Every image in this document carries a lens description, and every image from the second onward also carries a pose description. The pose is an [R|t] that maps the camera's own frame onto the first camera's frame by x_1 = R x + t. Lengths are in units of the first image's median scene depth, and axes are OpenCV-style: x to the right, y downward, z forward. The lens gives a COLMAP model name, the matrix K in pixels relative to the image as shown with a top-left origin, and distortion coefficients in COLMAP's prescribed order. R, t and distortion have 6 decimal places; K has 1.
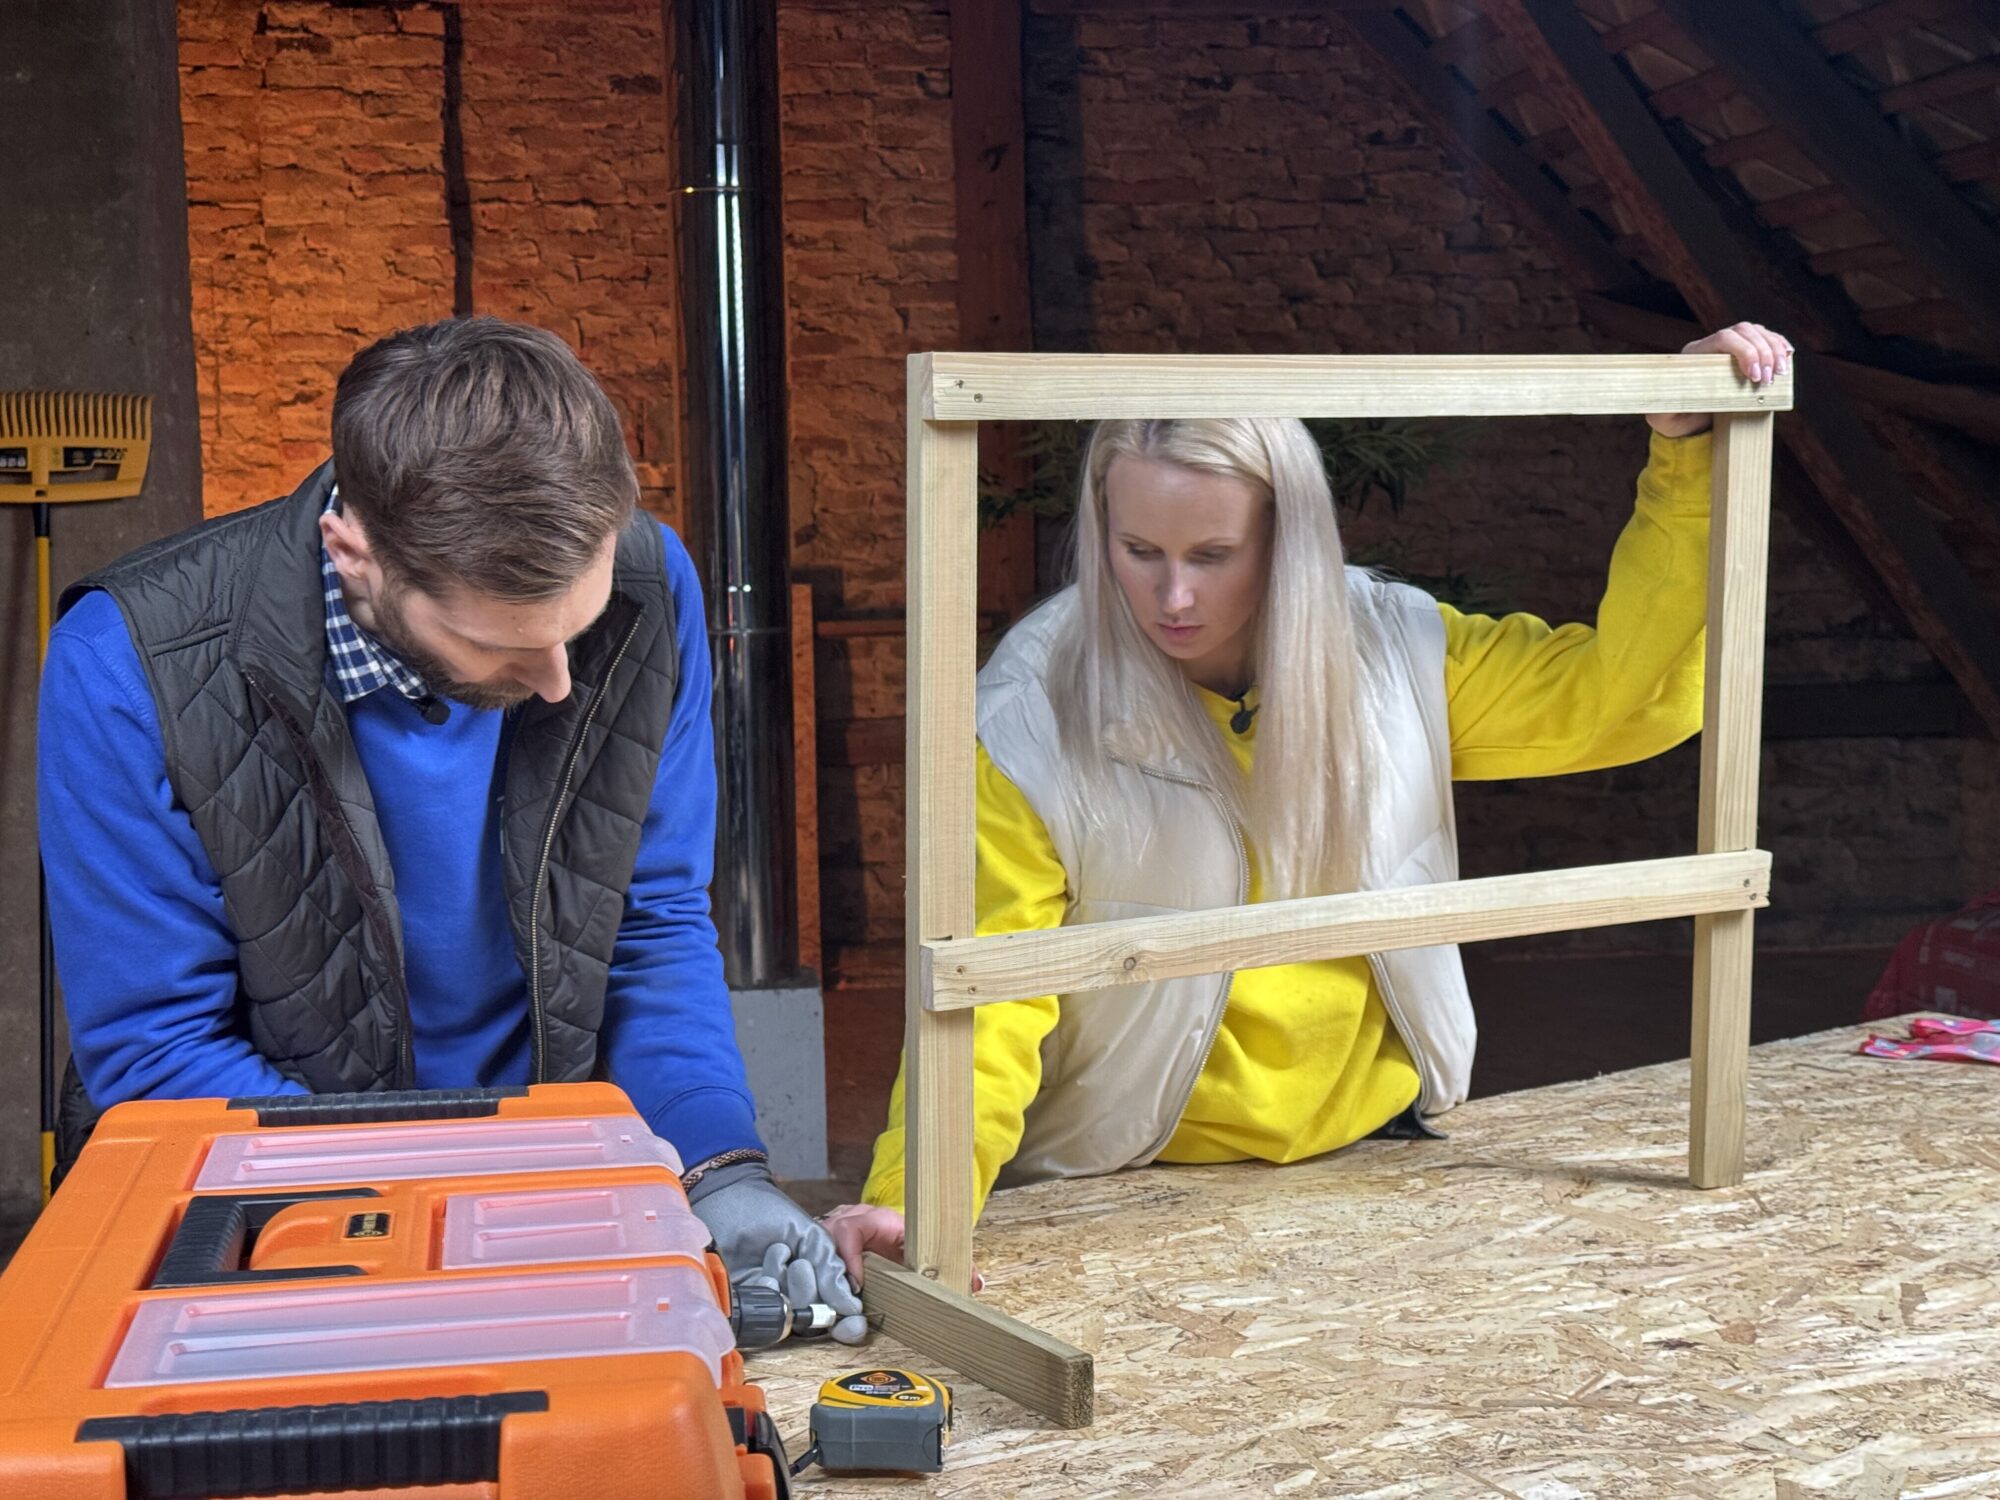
lens RADIAL K [[2795.6, 0, 957.3], [0, 2795.6, 757.1], [0, 0, 1]] dist [0.201956, -0.419810]
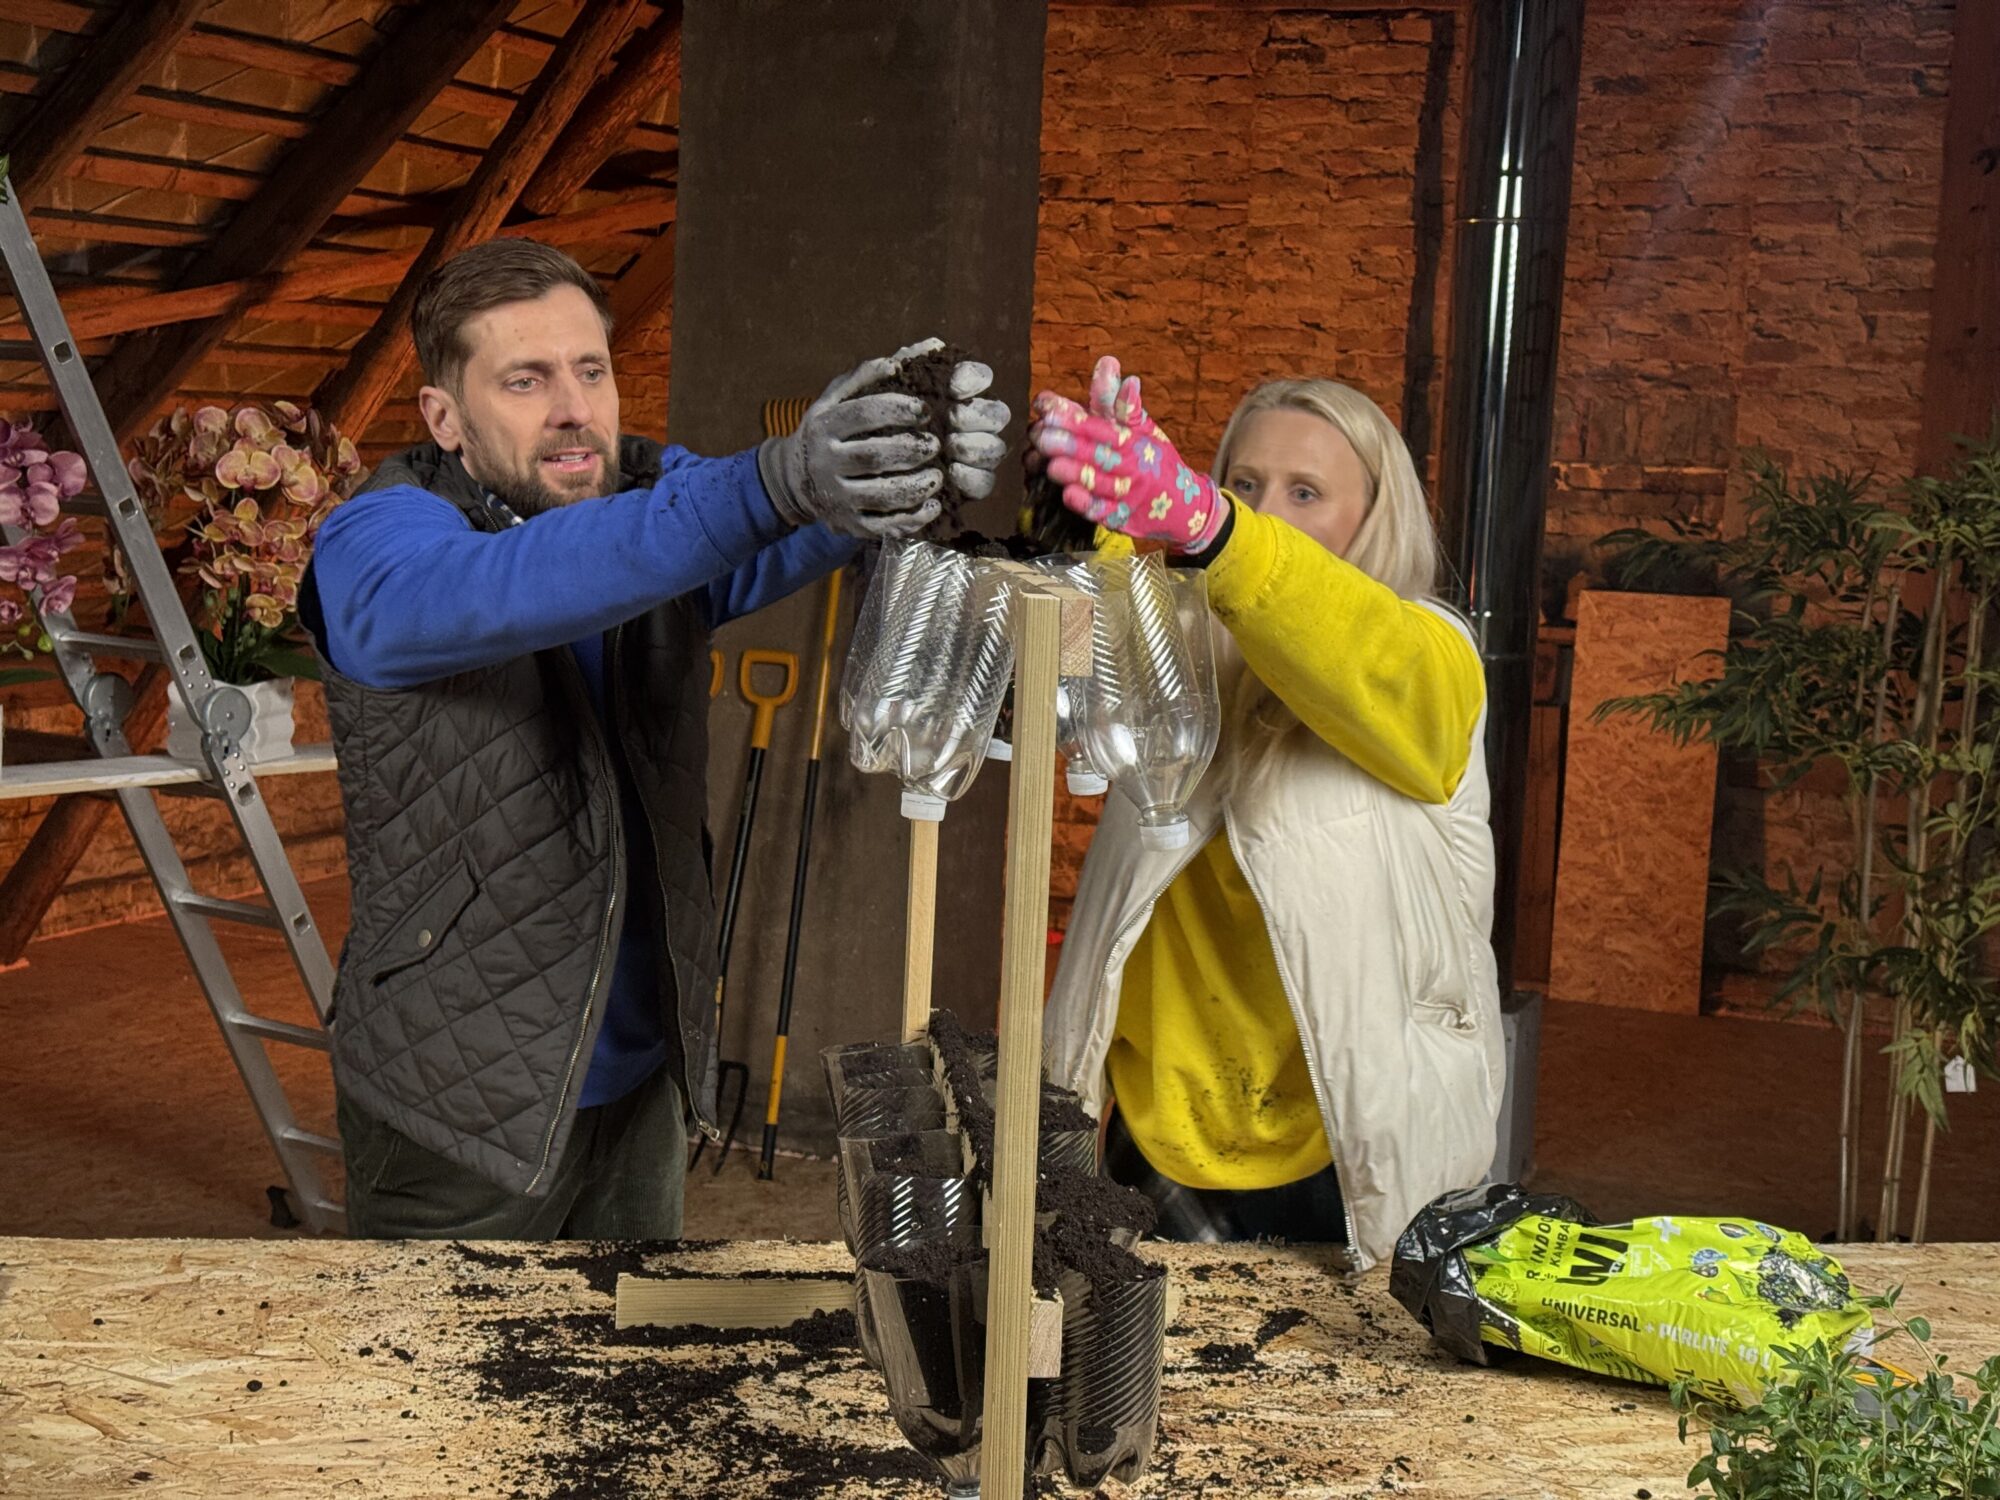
lens RADIAL K [[2780.5, 0, 989.9], [0, 2780.5, 738.6], [0, 0, 1]] dist [0.205502, -0.432026]
pose [[0.885073, 0.107805, -0.452795, 0.170025], [-0.099022, 0.994150, 0.043138, -0.030506], [0.454796, 0.006656, 0.890571, 0.013047]]
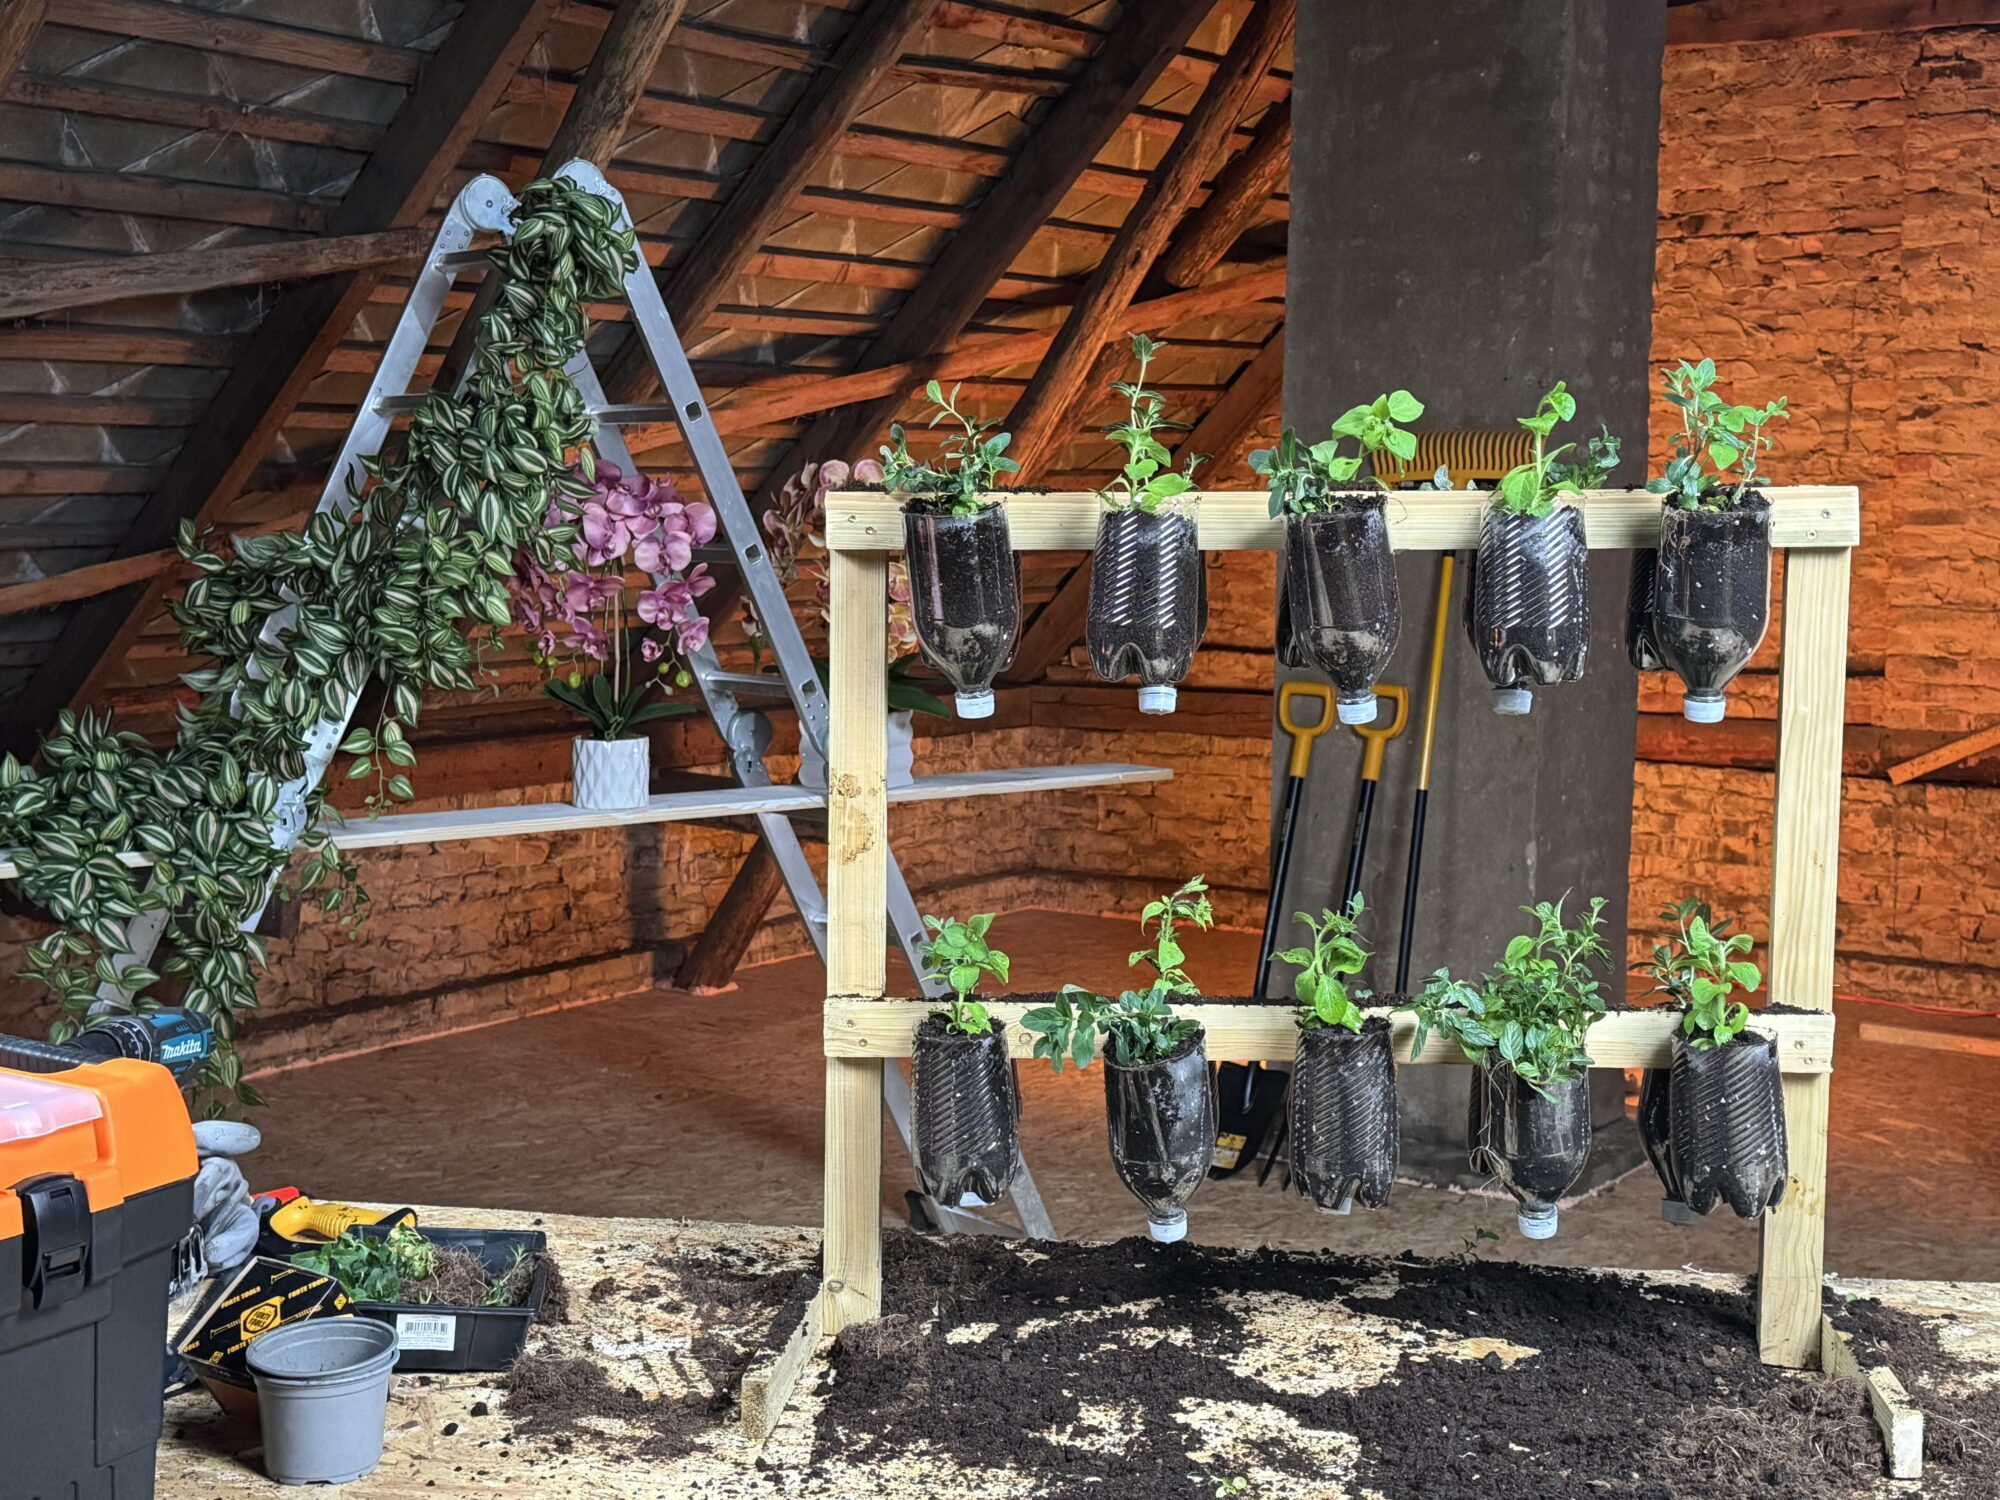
lens RADIAL K [[2577.2, 0, 1000.0], [0, 2577.2, 750.0], [0, 0, 1]] dist [0.252554, -0.617415]
pose [[0.740376, 0.086272, -0.666634, 0.174011], [-0.075840, 0.996118, 0.044682, -0.021373], [0.667901, 0.017476, 0.744045, 0.057411]]
